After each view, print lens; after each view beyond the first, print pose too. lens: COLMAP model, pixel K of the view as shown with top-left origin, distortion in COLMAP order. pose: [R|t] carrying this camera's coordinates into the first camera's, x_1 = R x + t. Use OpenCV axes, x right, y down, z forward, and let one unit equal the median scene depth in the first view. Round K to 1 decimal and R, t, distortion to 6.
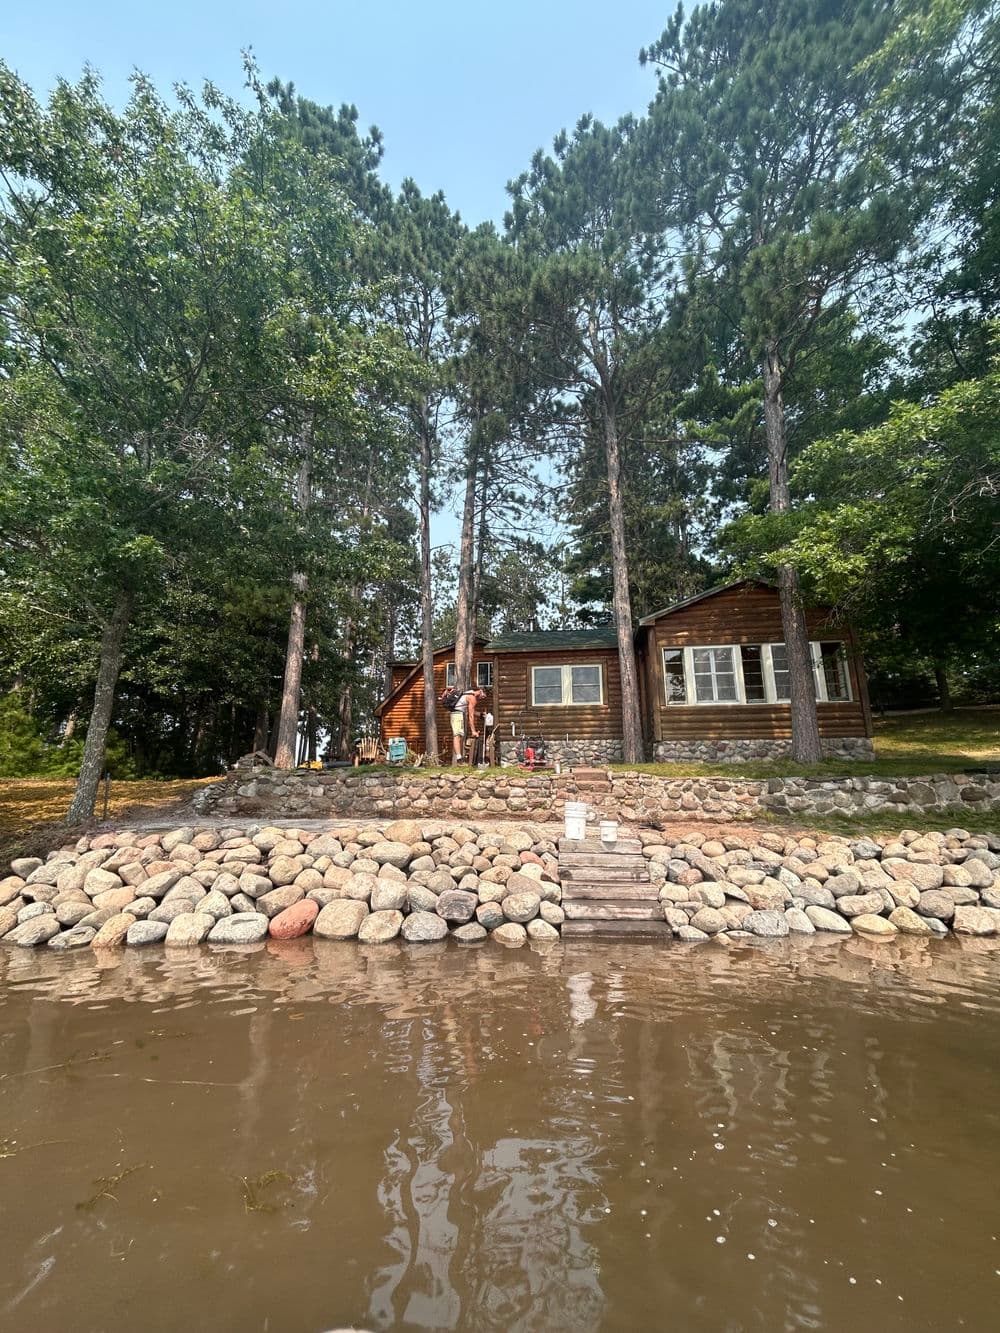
lens RADIAL K [[536.5, 0, 500.0], [0, 536.5, 666.3], [0, 0, 1]] dist [-0.000808, -0.000143]
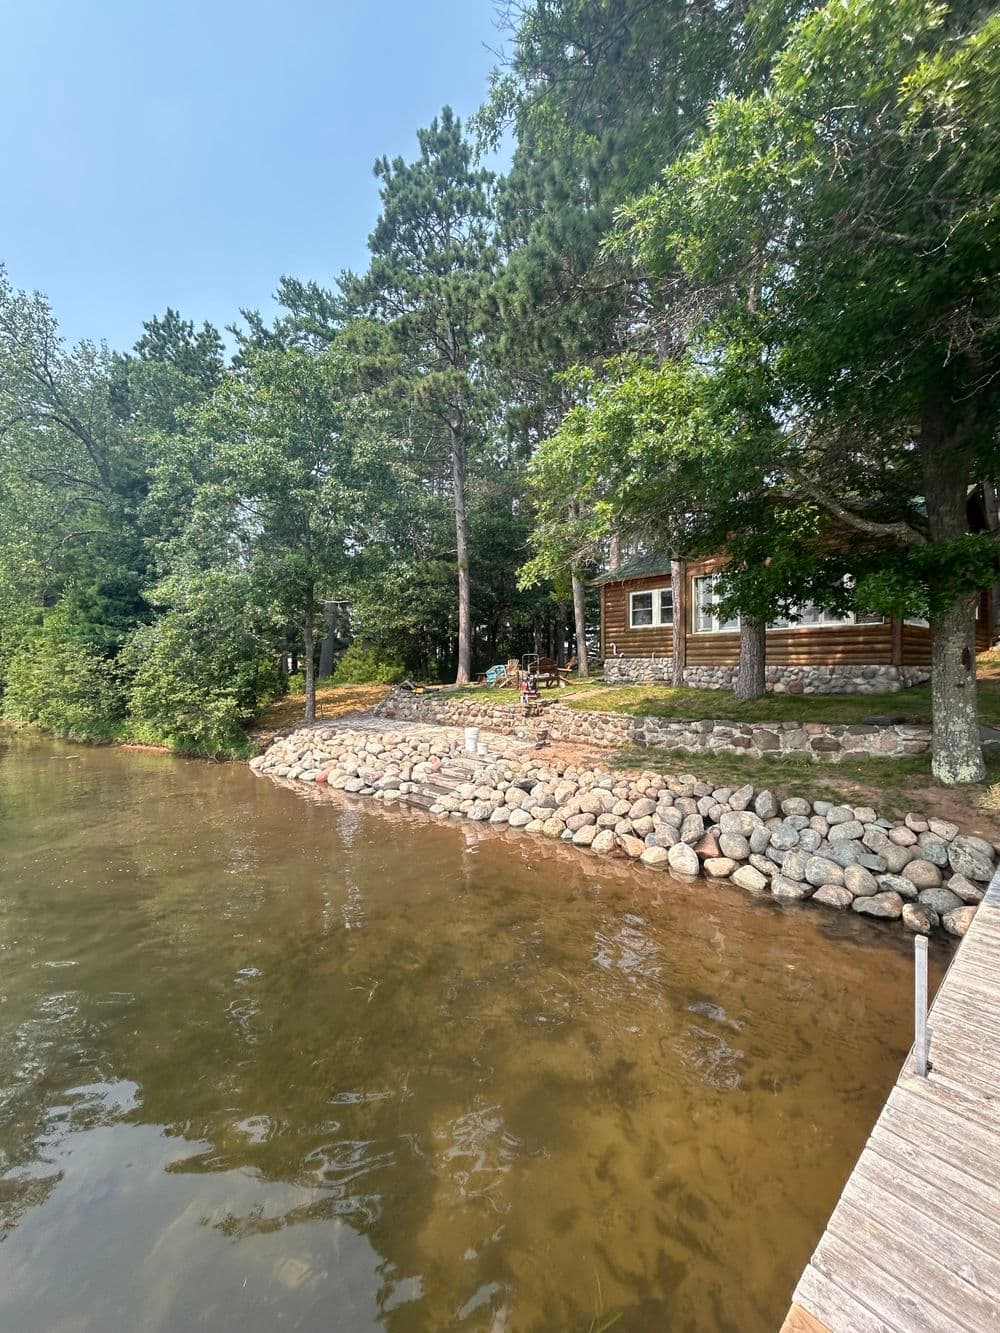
lens RADIAL K [[536.5, 0, 502.8], [0, 536.5, 666.9], [0, 0, 1]] dist [-0.000808, -0.000143]
pose [[0.754762, -0.001775, -0.655996, 1.026098], [0.159735, 0.970395, 0.181159, -0.163774], [0.636253, -0.241518, 0.732701, -0.060311]]
